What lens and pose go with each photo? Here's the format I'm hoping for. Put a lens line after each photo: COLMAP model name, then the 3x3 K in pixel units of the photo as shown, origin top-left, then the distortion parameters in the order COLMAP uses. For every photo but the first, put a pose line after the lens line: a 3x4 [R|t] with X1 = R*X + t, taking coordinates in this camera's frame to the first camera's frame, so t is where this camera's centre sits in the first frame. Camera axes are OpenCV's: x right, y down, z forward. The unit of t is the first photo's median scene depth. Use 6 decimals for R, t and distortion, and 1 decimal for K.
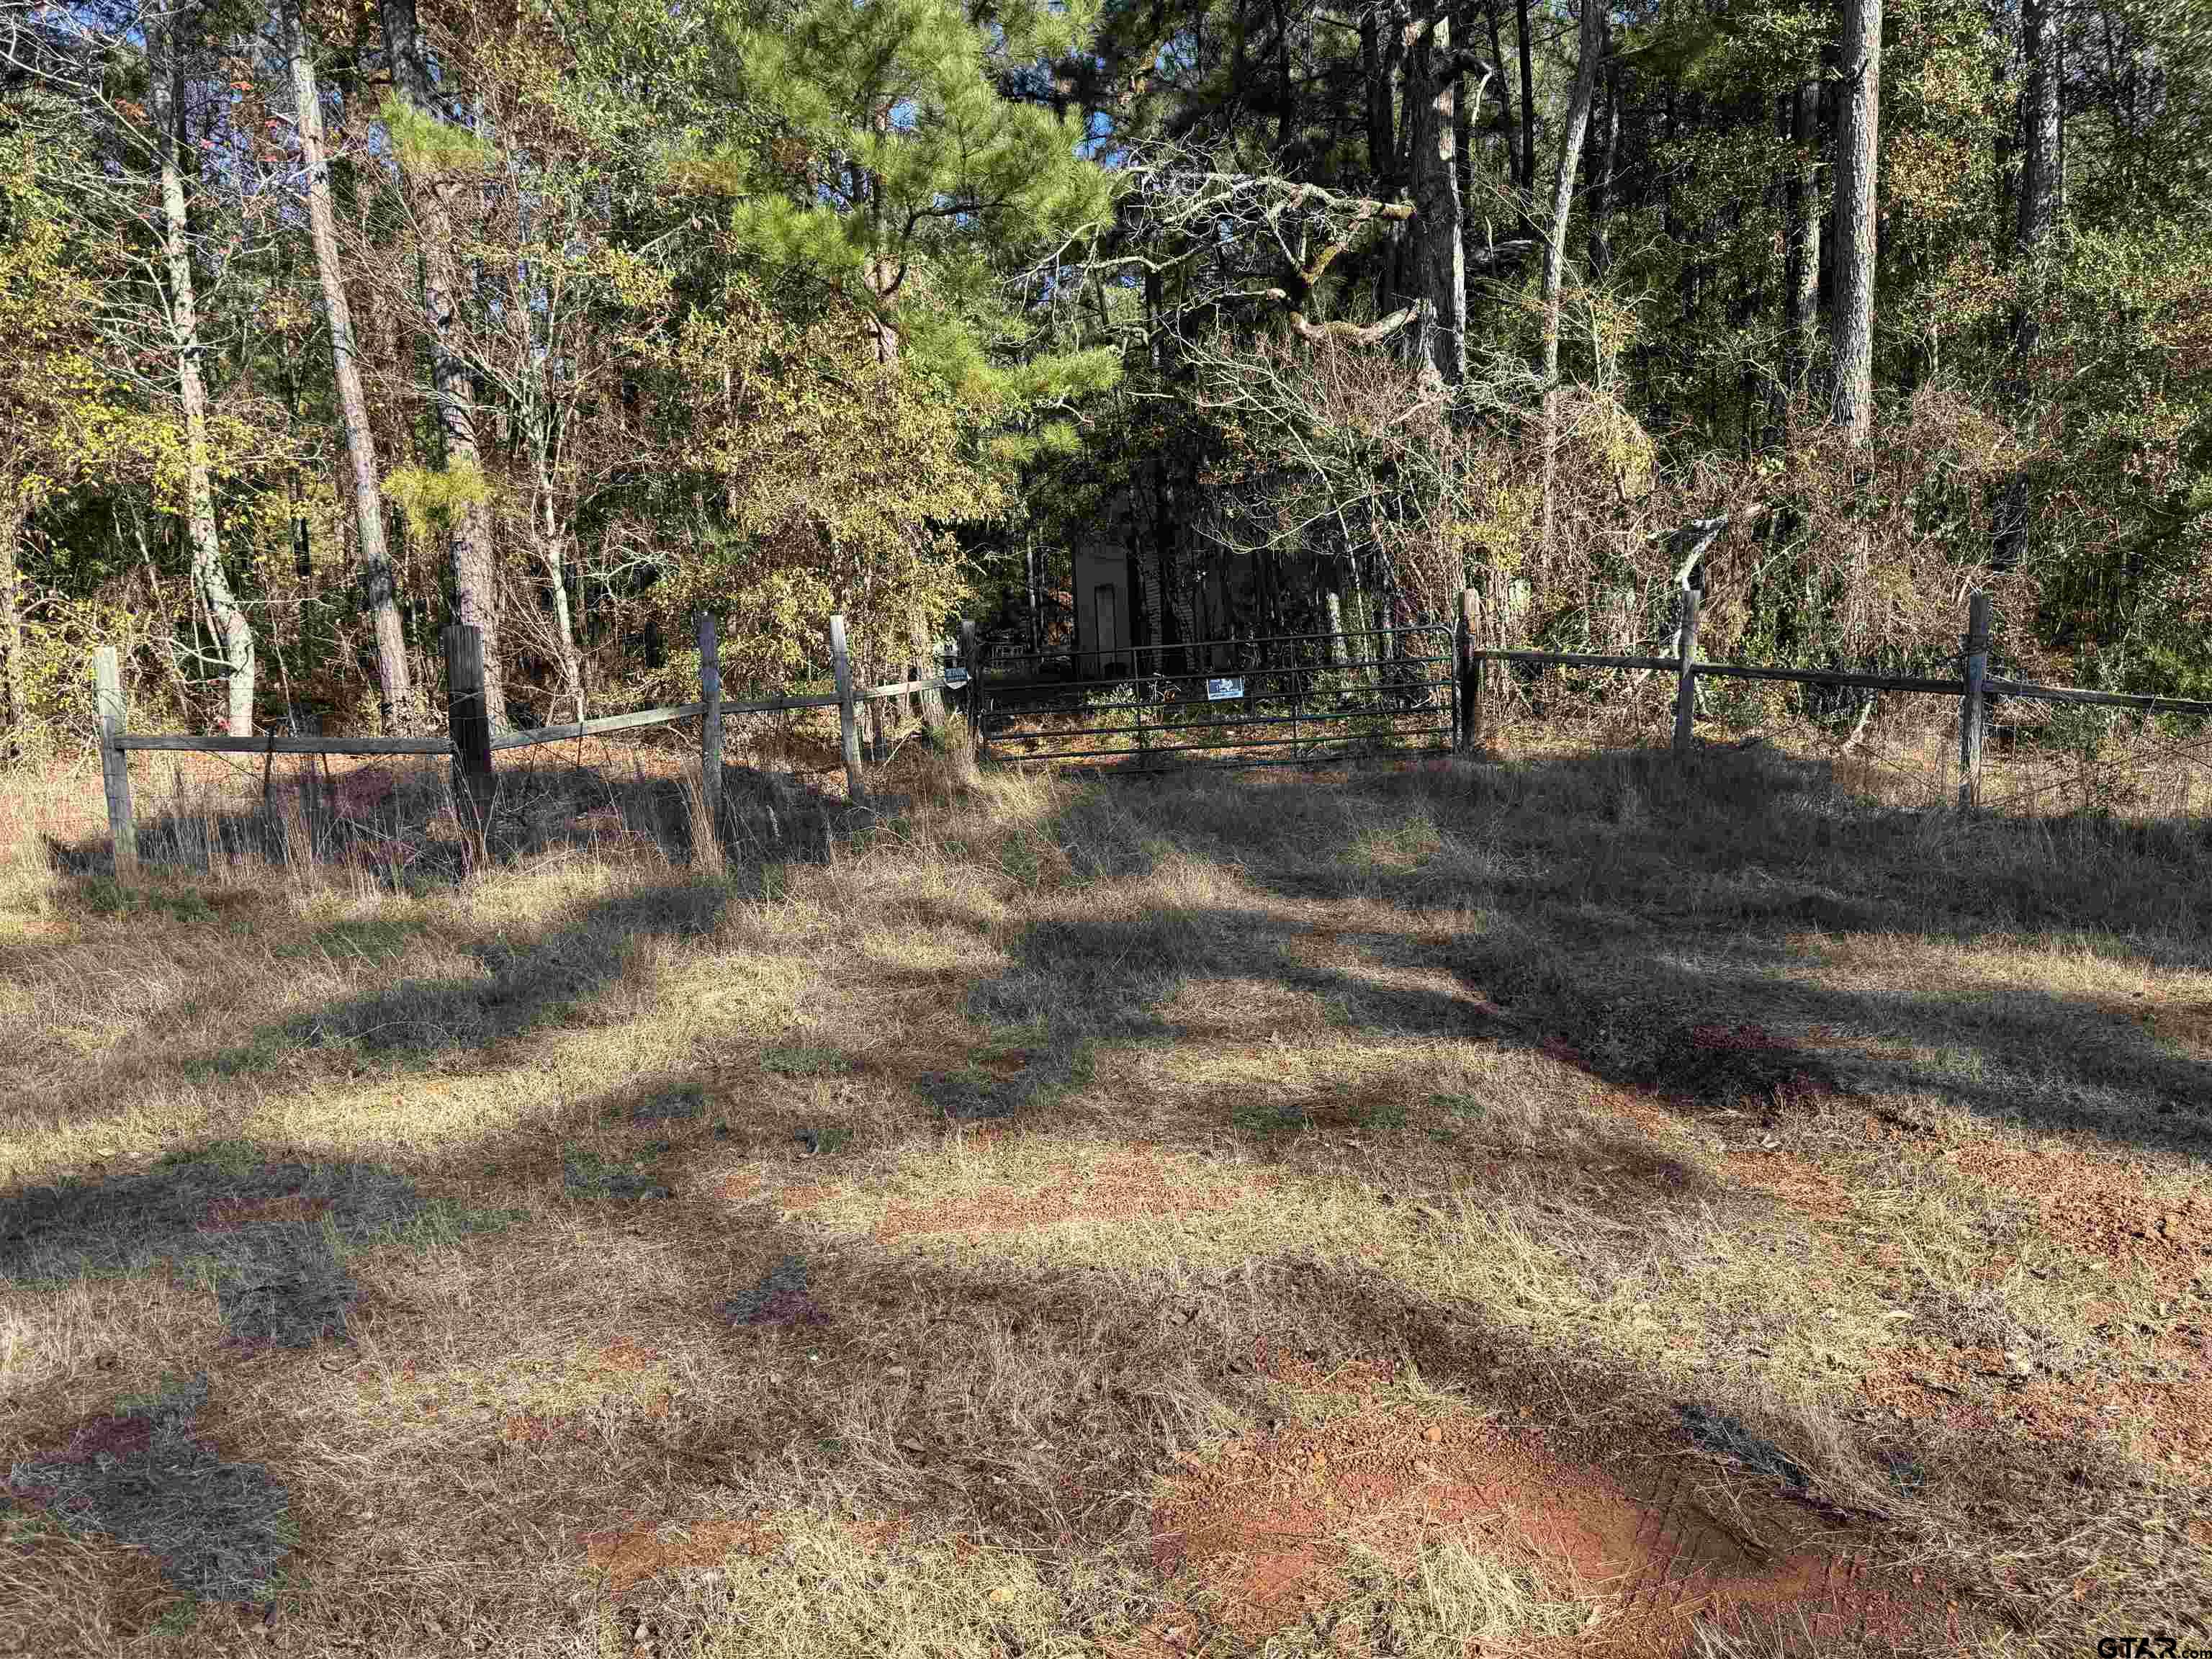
lens RADIAL K [[1552.0, 0, 1109.0], [0, 1552.0, 821.9], [0, 0, 1]] dist [0.036906, -0.006784]
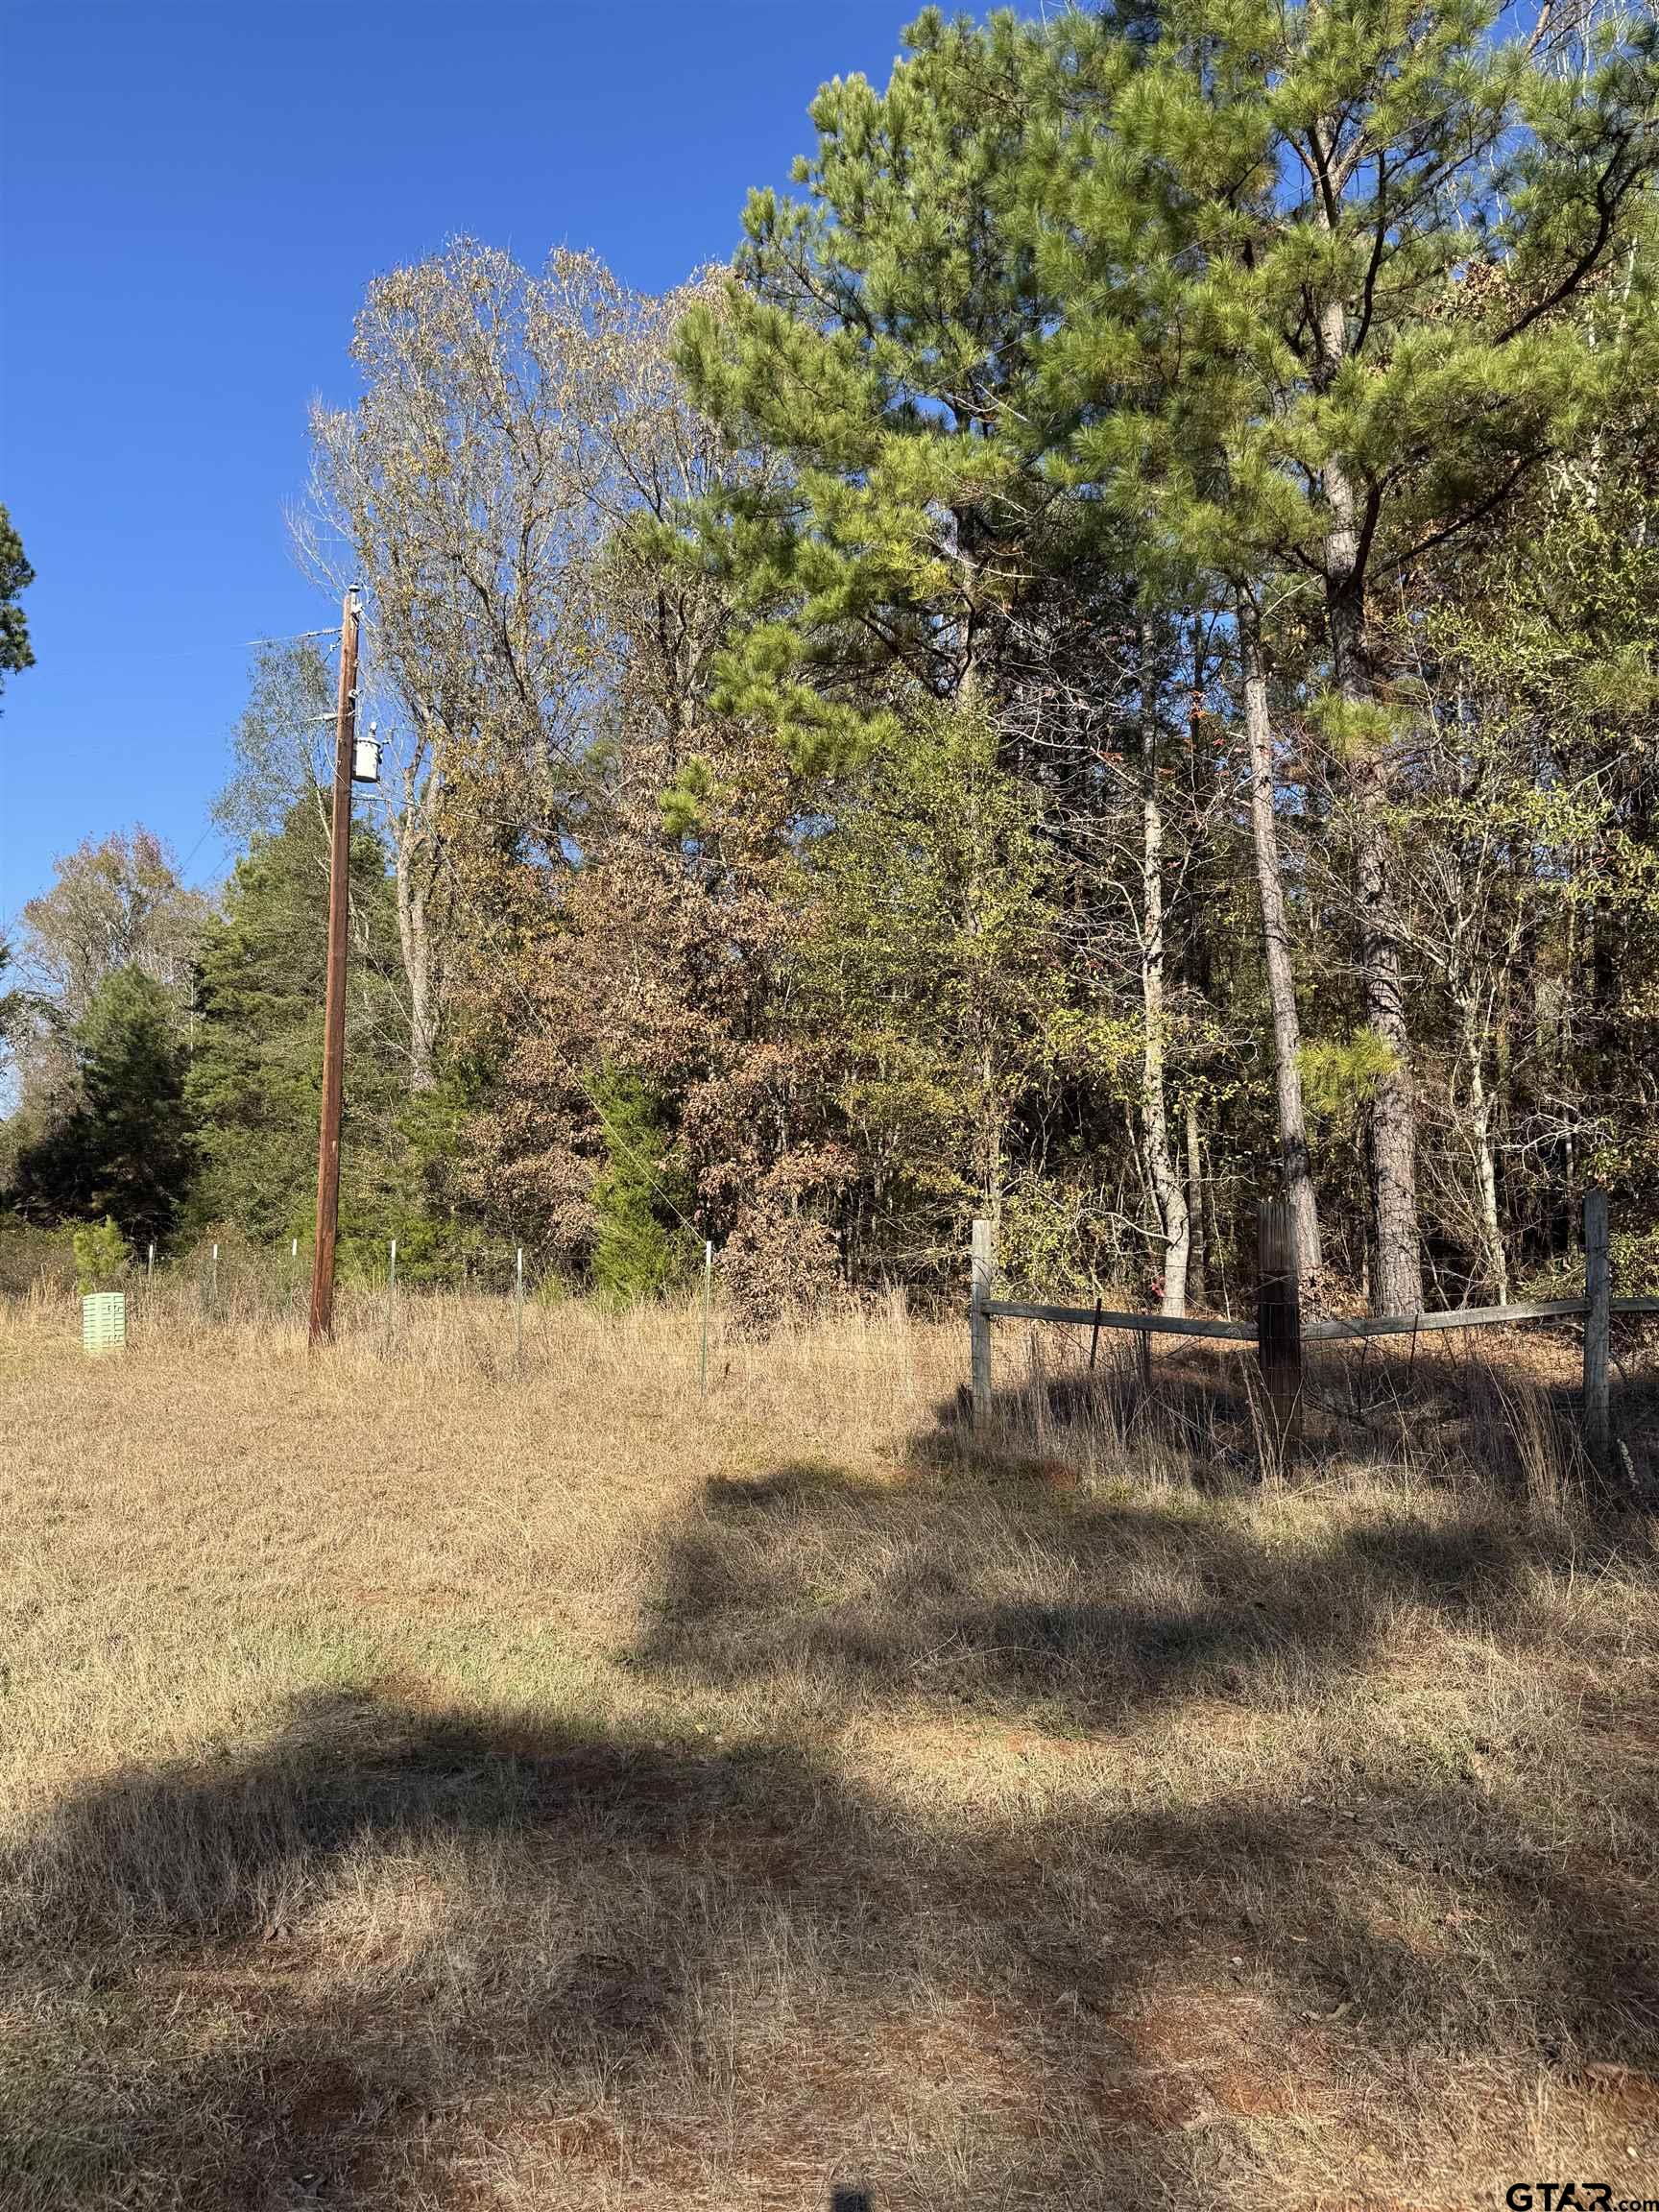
lens RADIAL K [[1552.0, 0, 827.5], [0, 1552.0, 1127.3], [0, 0, 1]] dist [0.036906, -0.006784]
pose [[0.685774, -0.025975, -0.727351, 0.051578], [-0.100099, 0.986500, -0.129608, -0.015477], [0.720899, 0.161689, 0.673915, 0.116841]]
